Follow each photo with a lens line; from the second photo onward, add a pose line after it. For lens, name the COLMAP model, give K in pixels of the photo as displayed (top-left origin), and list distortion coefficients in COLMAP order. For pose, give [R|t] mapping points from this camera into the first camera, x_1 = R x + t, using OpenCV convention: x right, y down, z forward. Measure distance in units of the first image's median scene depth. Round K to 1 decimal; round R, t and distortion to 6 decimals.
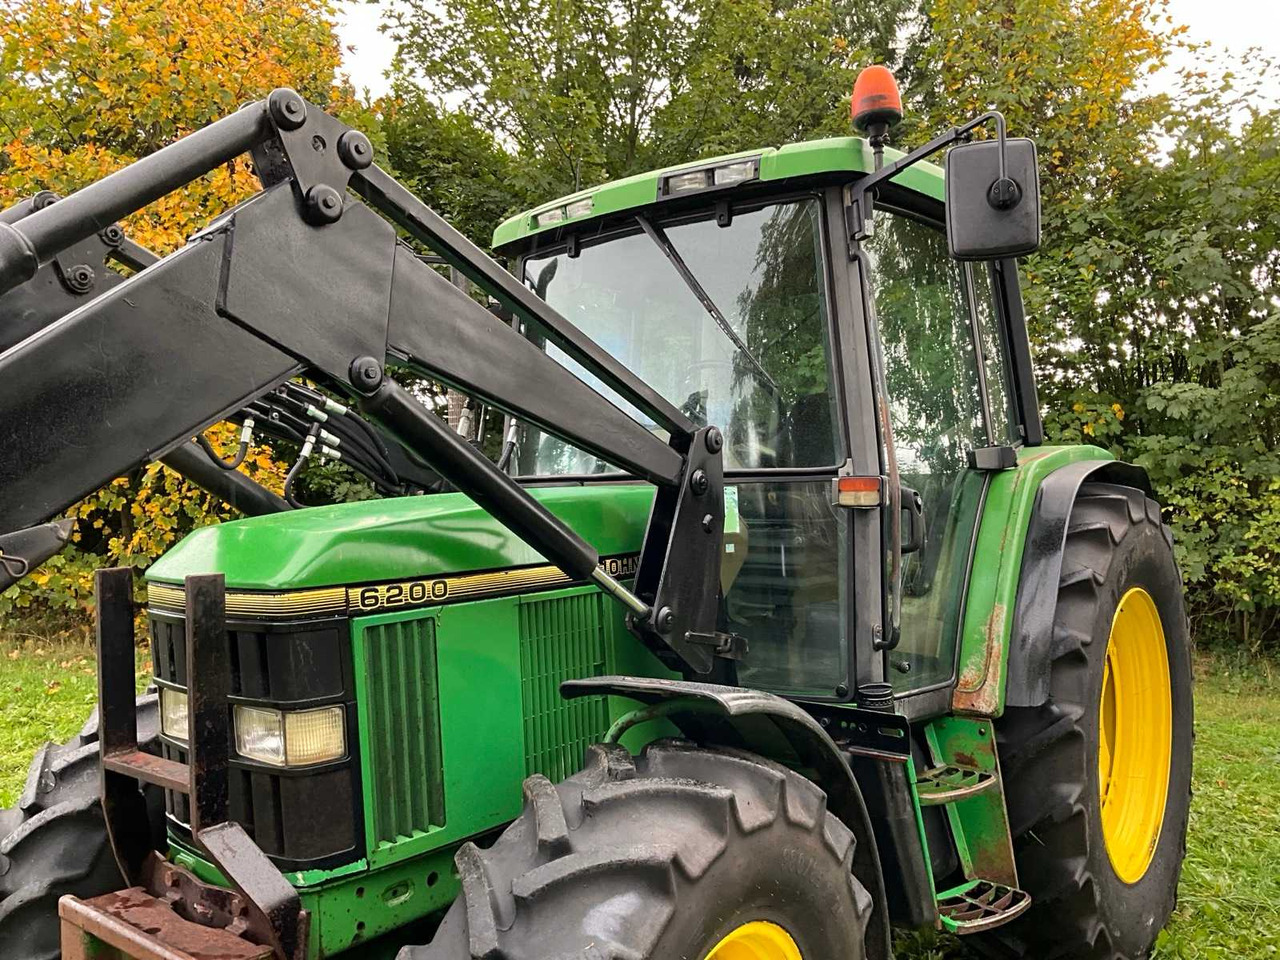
lens RADIAL K [[1053.4, 0, 644.2], [0, 1053.4, 483.4], [0, 0, 1]] dist [0.130166, -0.247513]
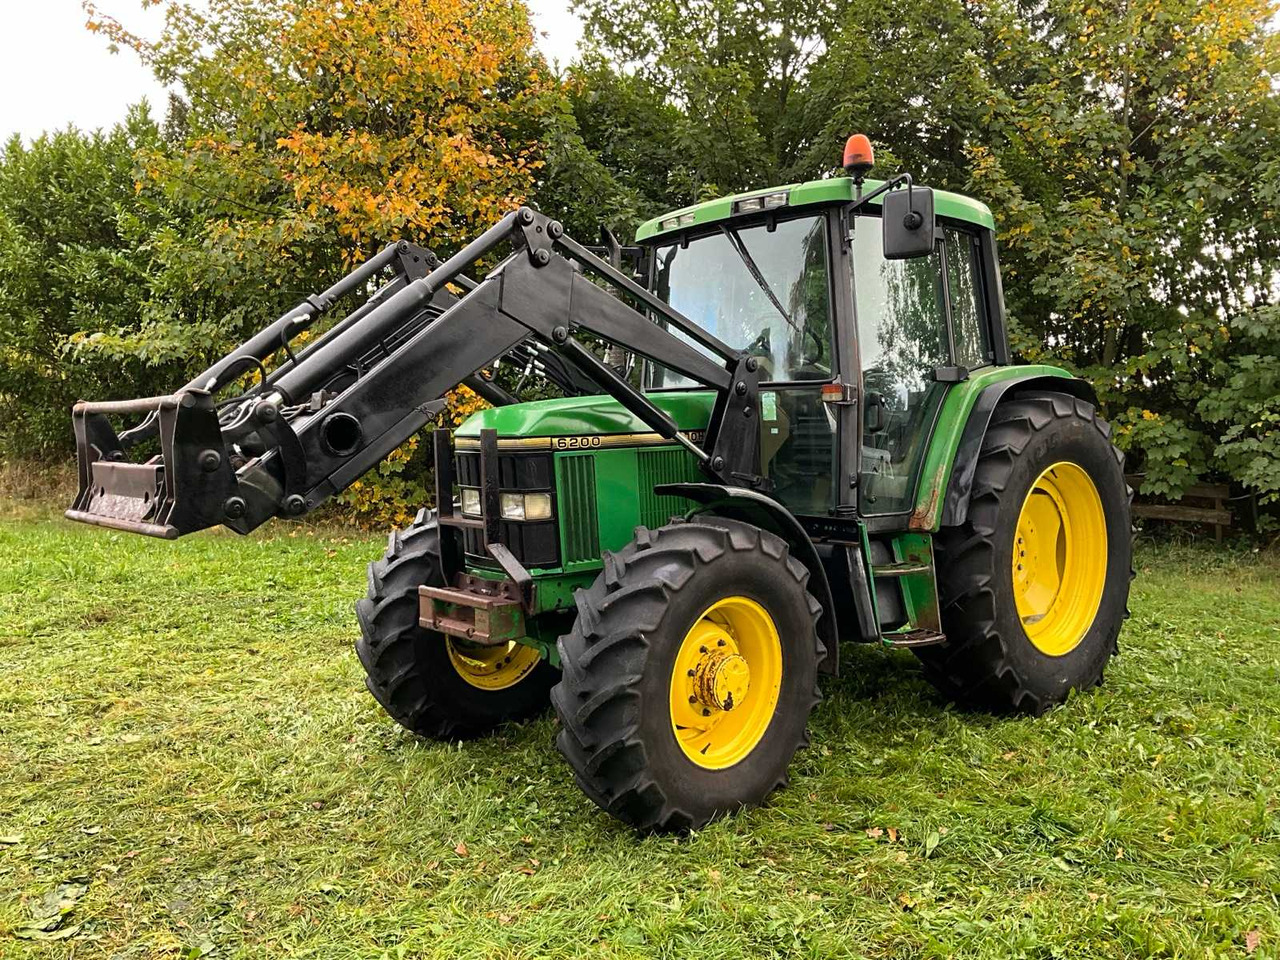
lens RADIAL K [[1053.4, 0, 644.2], [0, 1053.4, 483.4], [0, 0, 1]] dist [0.130166, -0.247513]
pose [[0.985023, 0.011633, -0.172031, 0.234191], [0.000123, 0.997674, 0.068170, 0.044278], [0.172424, -0.067170, 0.982730, -0.920037]]
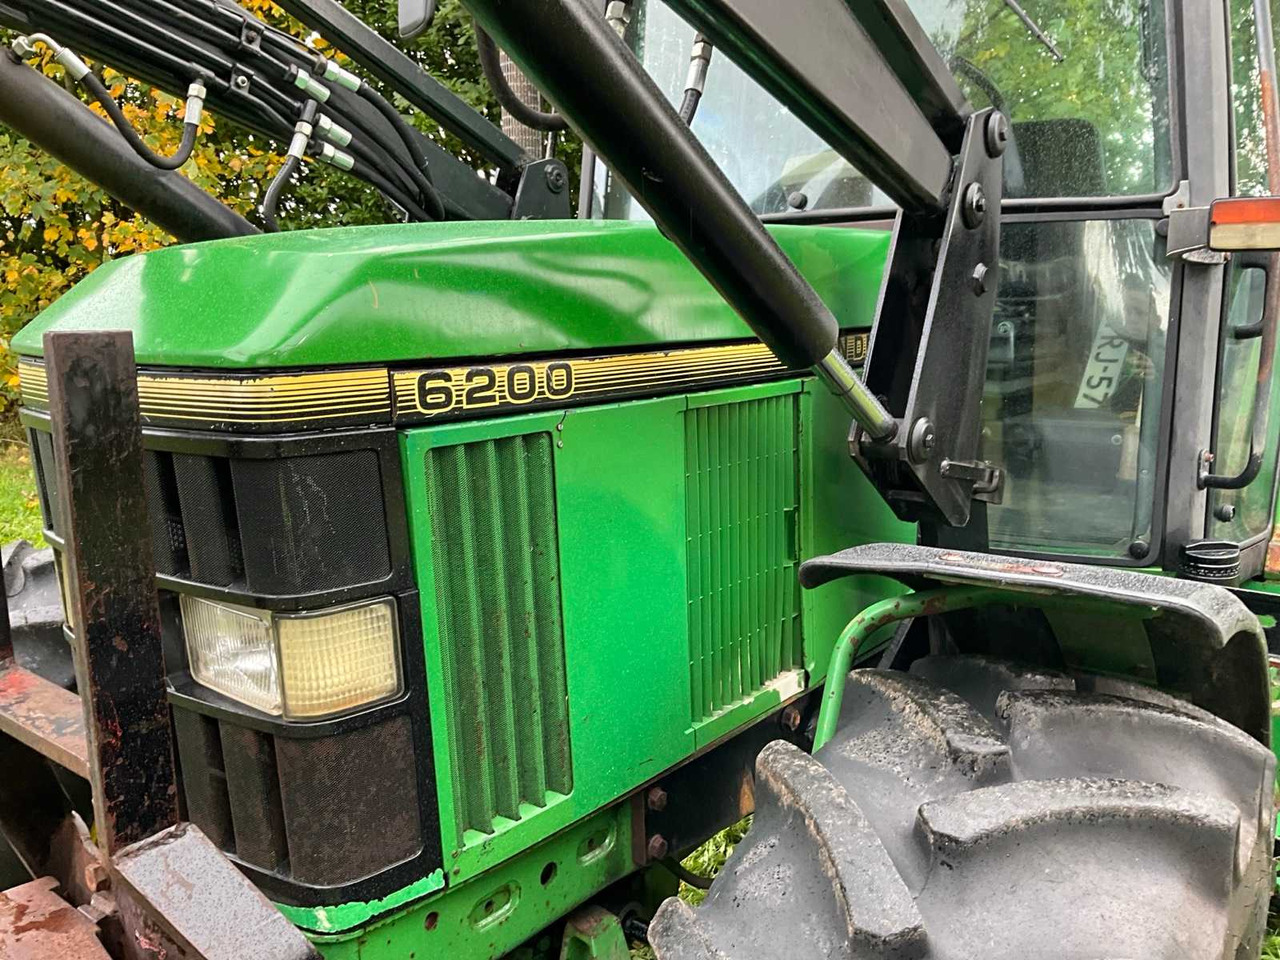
lens RADIAL K [[1087.6, 0, 670.8], [0, 1087.6, 483.9], [0, 0, 1]] dist [0.109501, -0.205671]
pose [[0.999845, 0.012565, 0.012329, -0.143748], [-0.014530, 0.984464, 0.174982, 0.055275], [-0.009939, -0.175134, 0.984494, 0.452737]]
